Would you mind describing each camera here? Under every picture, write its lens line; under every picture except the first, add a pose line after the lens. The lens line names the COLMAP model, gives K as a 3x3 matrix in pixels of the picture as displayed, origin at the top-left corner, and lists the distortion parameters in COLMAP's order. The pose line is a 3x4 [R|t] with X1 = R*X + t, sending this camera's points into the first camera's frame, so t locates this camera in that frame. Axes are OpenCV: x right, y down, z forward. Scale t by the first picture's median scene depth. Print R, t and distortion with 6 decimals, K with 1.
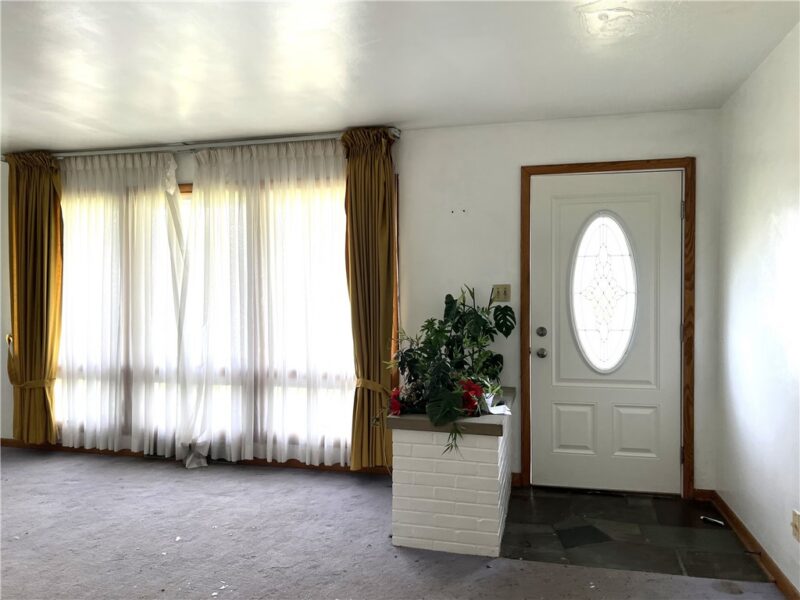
lens RADIAL K [[598.4, 0, 397.1], [0, 598.4, 301.2], [0, 0, 1]] dist [0.032851, -0.038700]
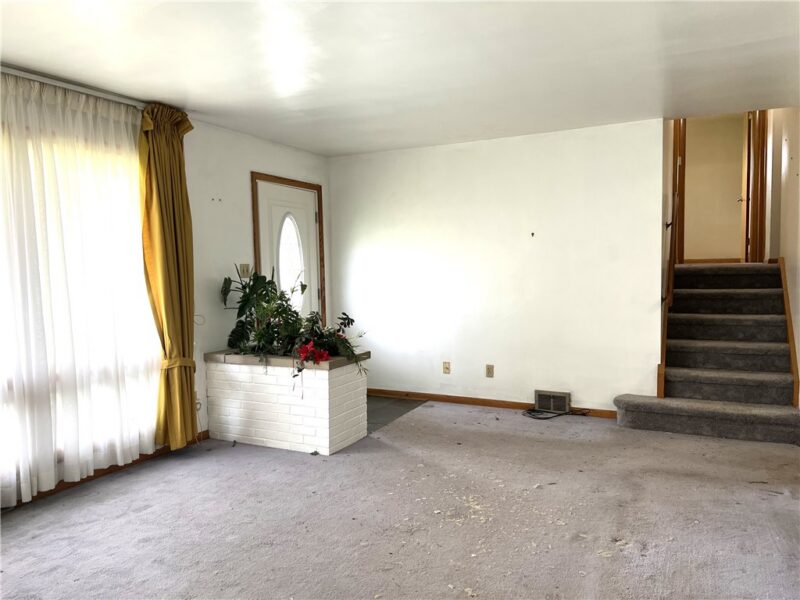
lens RADIAL K [[598.4, 0, 407.3], [0, 598.4, 307.4], [0, 0, 1]] dist [0.032851, -0.038700]
pose [[0.195974, -0.071433, 0.978004, -0.932417], [0.029931, 0.997314, 0.066846, -0.010900], [-0.980152, 0.016172, 0.197585, 0.399590]]
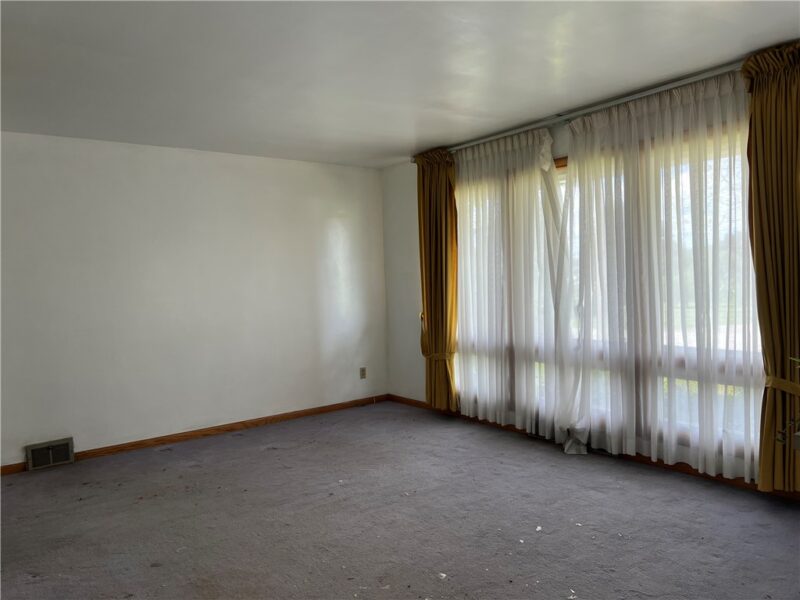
lens RADIAL K [[598.4, 0, 399.4], [0, 598.4, 302.2], [0, 0, 1]] dist [0.032851, -0.038700]
pose [[0.780057, -0.000245, -0.625709, 0.049492], [0.028182, 0.998999, 0.034743, -0.006387], [0.625074, -0.044735, 0.779283, 0.091861]]
